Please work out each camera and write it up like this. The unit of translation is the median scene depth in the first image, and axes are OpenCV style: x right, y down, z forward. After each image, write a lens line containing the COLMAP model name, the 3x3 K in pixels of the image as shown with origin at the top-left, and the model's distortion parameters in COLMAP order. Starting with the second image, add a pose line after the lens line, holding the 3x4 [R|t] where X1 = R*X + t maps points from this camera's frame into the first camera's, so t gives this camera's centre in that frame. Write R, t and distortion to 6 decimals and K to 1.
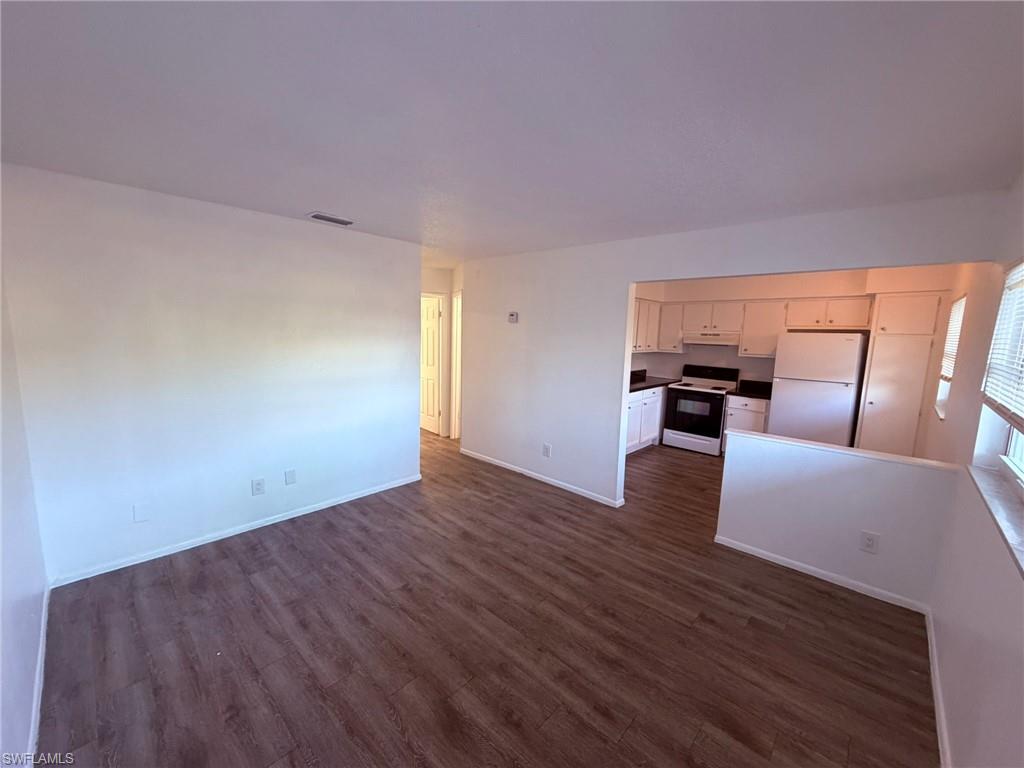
lens RADIAL K [[409.4, 0, 511.2], [0, 409.4, 386.9], [0, 0, 1]] dist [0.002013, 0.000173]
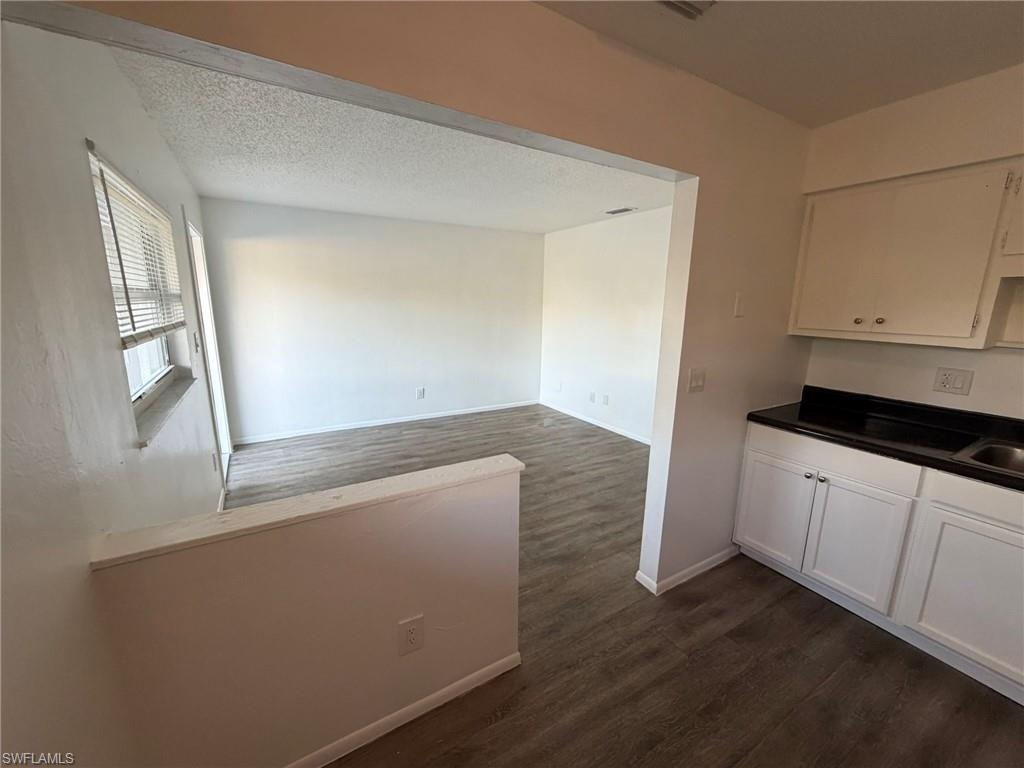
lens RADIAL K [[409.4, 0, 510.3], [0, 409.4, 385.2], [0, 0, 1]] dist [0.002013, 0.000173]
pose [[-0.275080, 0.162981, -0.947506, 1.054494], [-0.158578, 0.964337, 0.211915, -0.096549], [0.948253, 0.208548, -0.239424, 1.154922]]
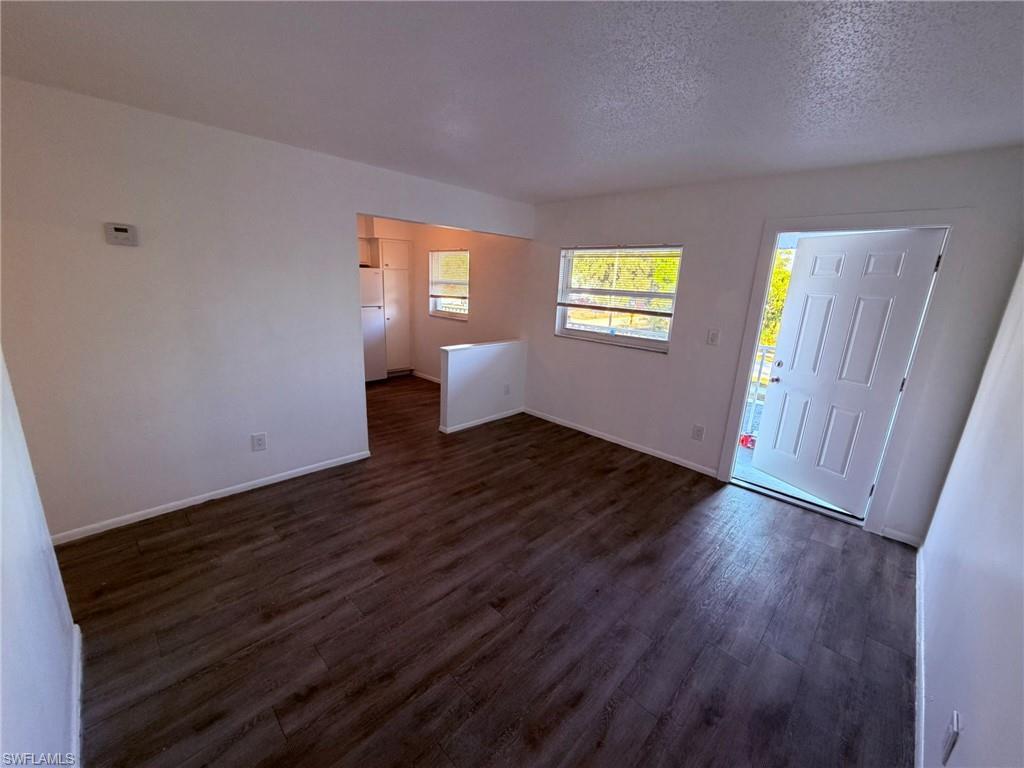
lens RADIAL K [[409.4, 0, 511.9], [0, 409.4, 382.6], [0, 0, 1]] dist [0.002013, 0.000173]
pose [[0.023638, -0.269900, 0.962598, -0.789173], [0.096699, 0.958970, 0.266508, -0.124341], [-0.995033, 0.086782, 0.048767, 0.766738]]
